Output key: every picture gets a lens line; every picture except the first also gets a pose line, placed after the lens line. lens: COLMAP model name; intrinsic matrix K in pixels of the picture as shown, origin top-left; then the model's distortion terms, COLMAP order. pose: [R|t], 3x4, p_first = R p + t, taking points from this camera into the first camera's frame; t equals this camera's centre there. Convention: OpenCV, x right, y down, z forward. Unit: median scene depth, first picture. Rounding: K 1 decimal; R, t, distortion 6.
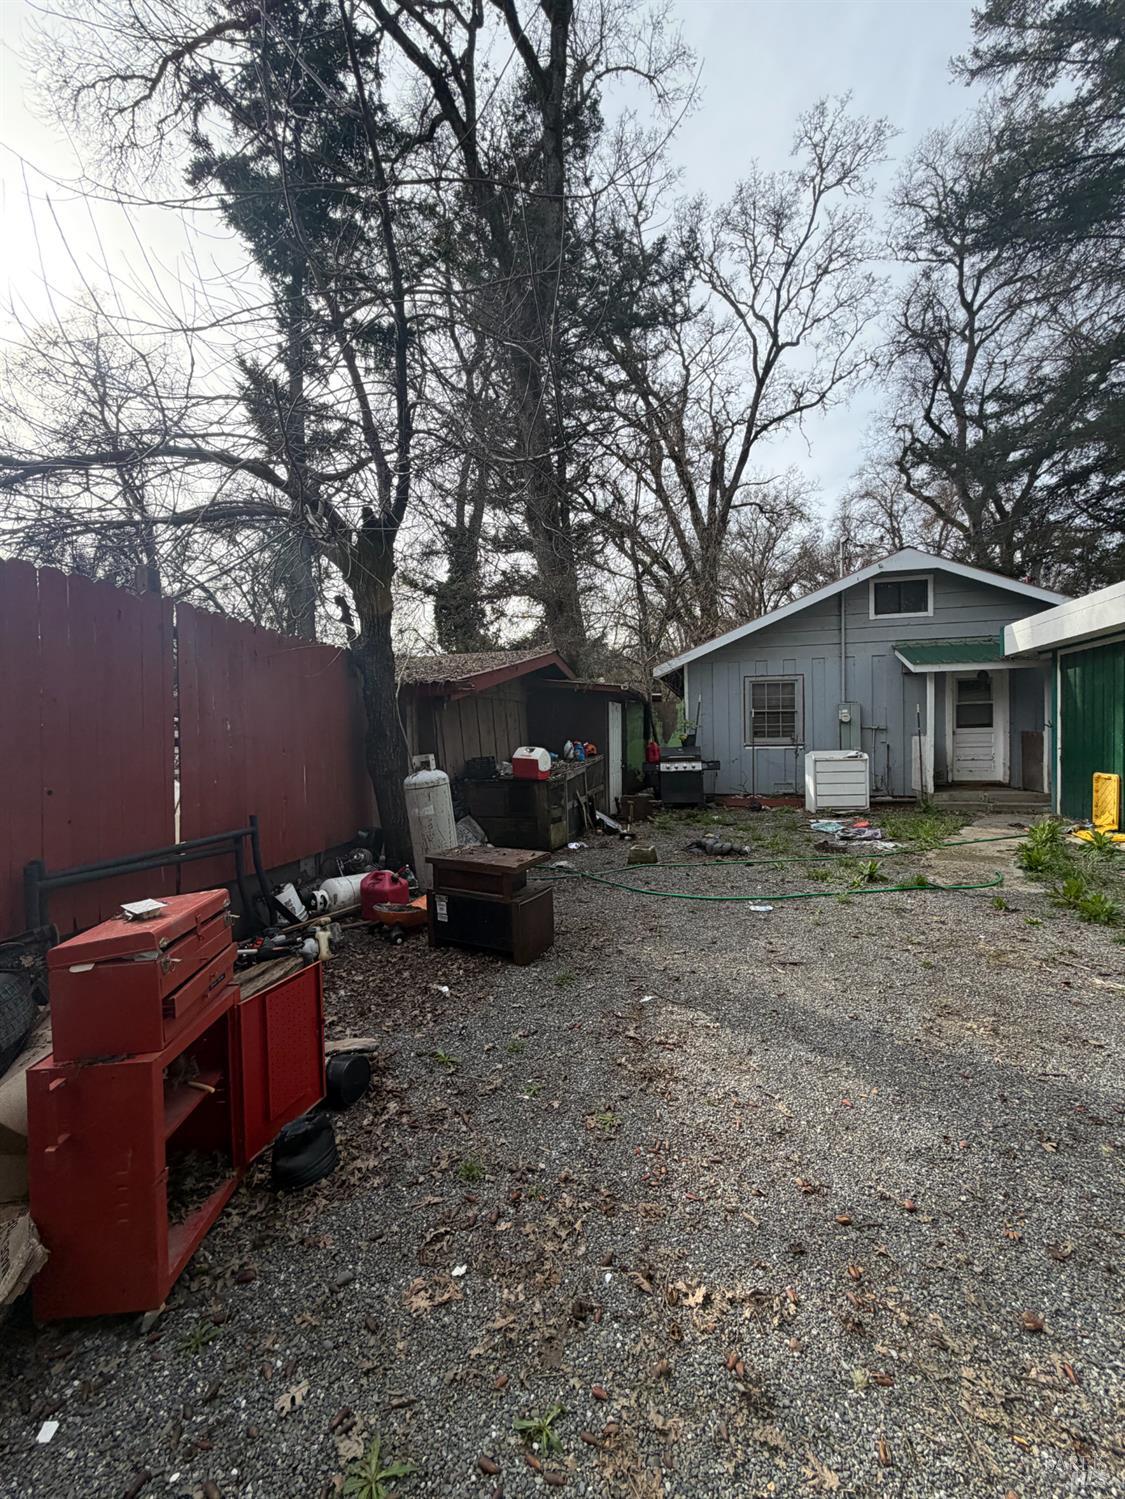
lens RADIAL K [[595.4, 0, 561.2], [0, 595.4, 746.7], [0, 0, 1]] dist [0.000439, -0.000244]
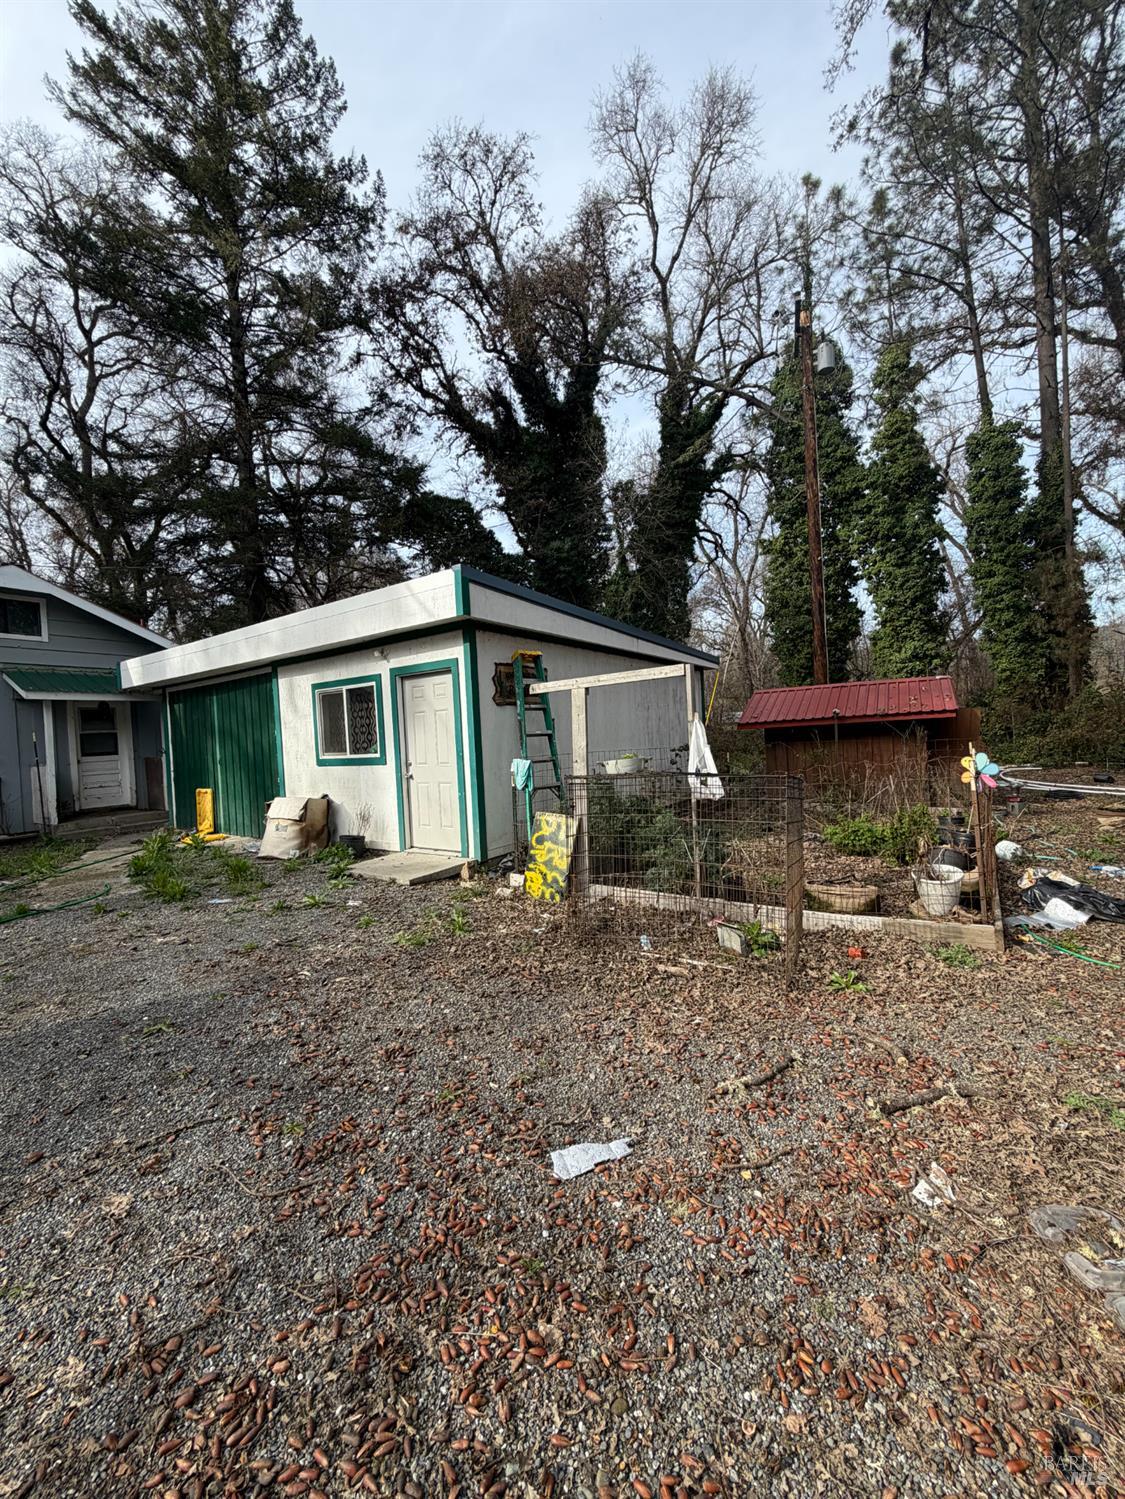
lens RADIAL K [[595.4, 0, 561.2], [0, 595.4, 746.7], [0, 0, 1]] dist [0.000439, -0.000244]
pose [[0.328301, -0.016725, 0.944425, -0.009488], [0.061283, 0.998114, -0.003628, 0.002505], [-0.942583, 0.059068, 0.328707, -0.047067]]
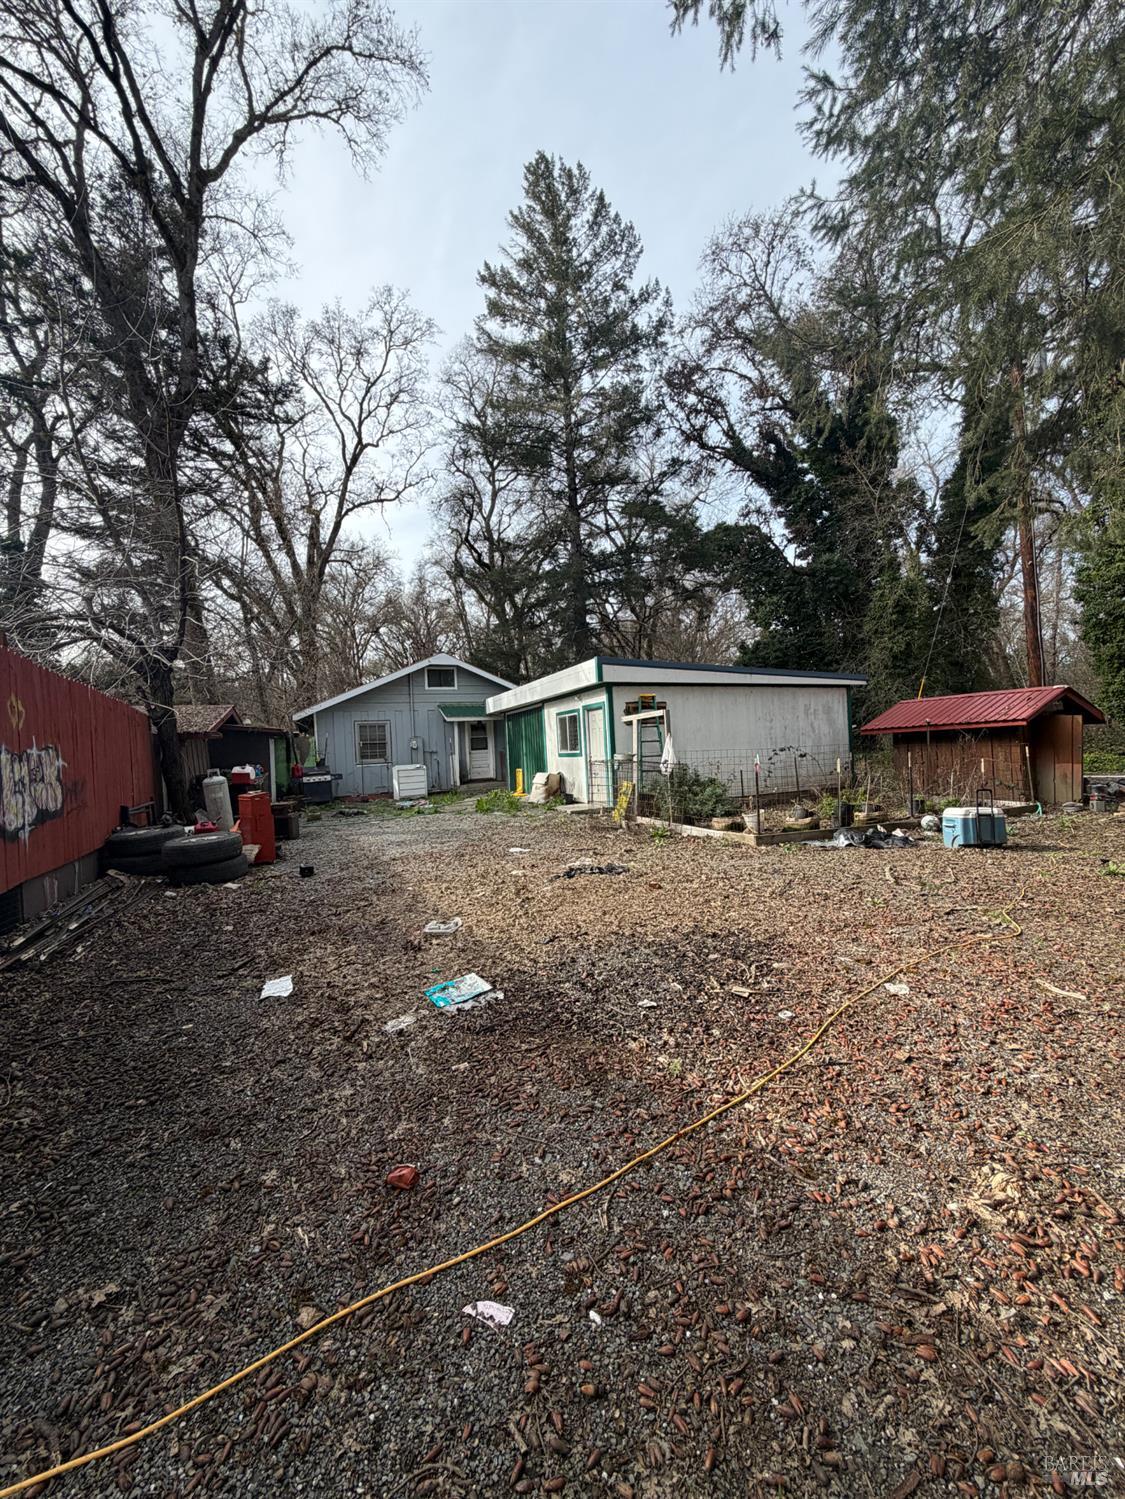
lens RADIAL K [[595.4, 0, 561.2], [0, 595.4, 746.7], [0, 0, 1]] dist [0.000439, -0.000244]
pose [[0.791032, -0.018203, 0.611504, -0.121610], [0.045581, 0.998533, -0.029240, 0.011868], [-0.610075, 0.051003, 0.790701, -0.314117]]
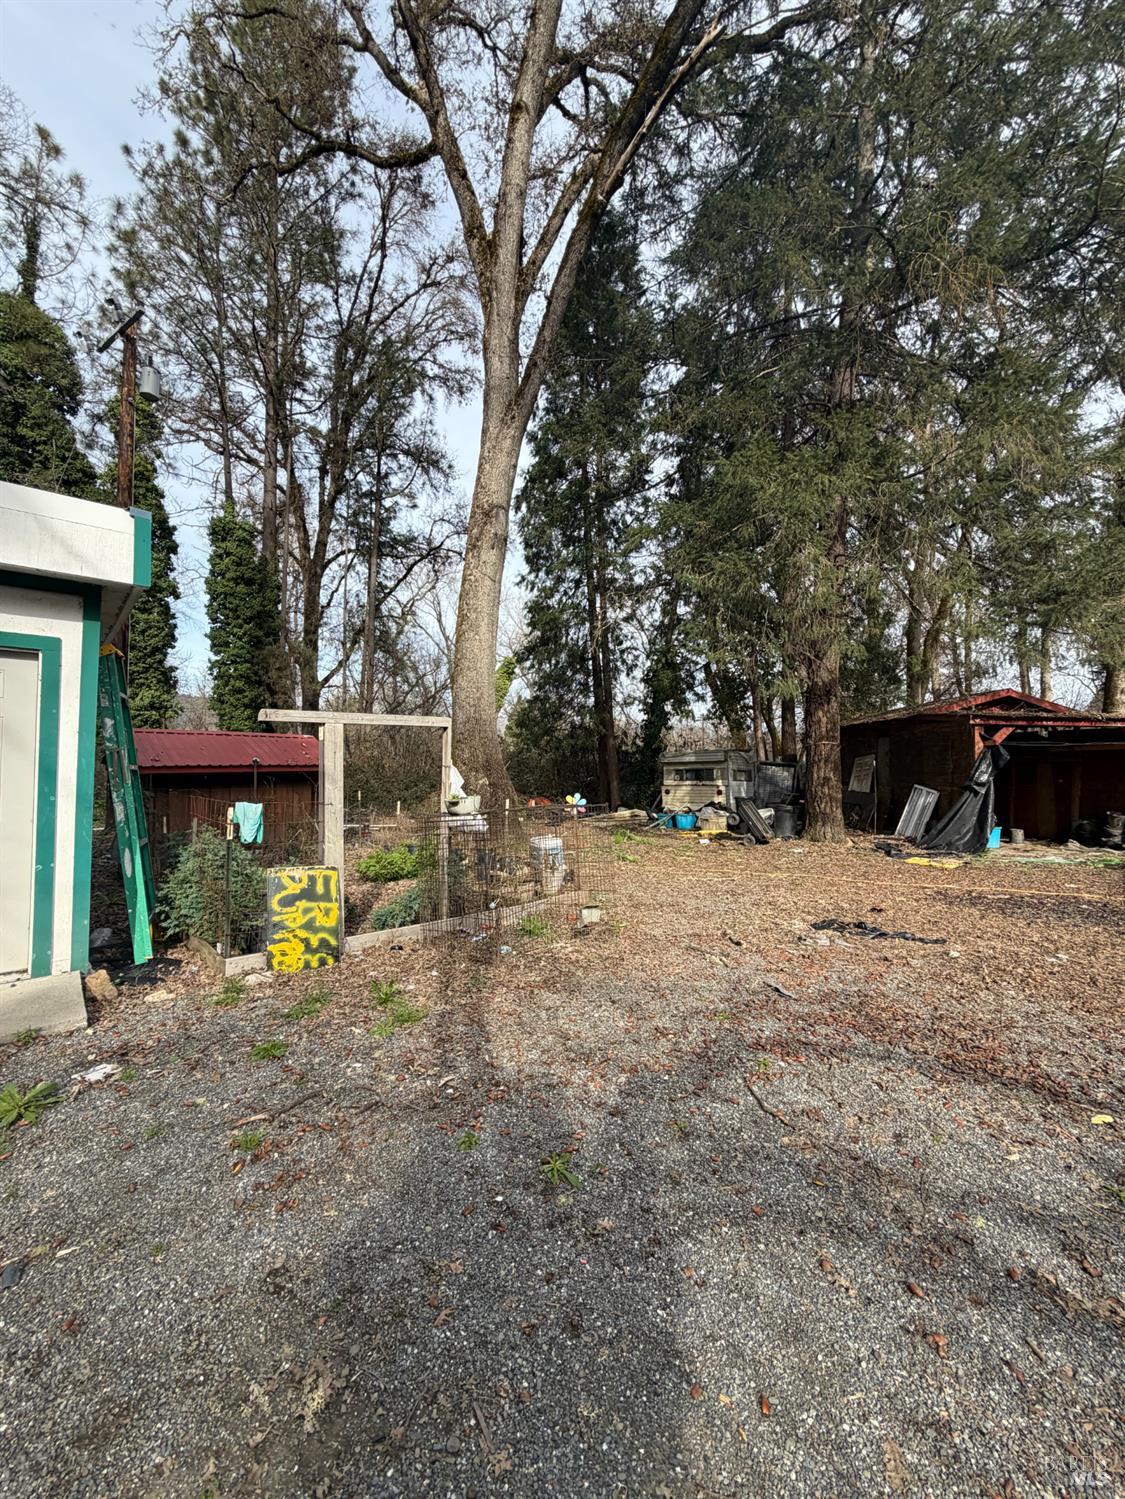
lens RADIAL K [[595.4, 0, 561.2], [0, 595.4, 746.7], [0, 0, 1]] dist [0.000439, -0.000244]
pose [[-0.844395, 0.033274, 0.534686, 0.031327], [0.021593, 0.999372, -0.028091, -0.004747], [-0.535285, -0.012174, -0.844584, 0.160667]]
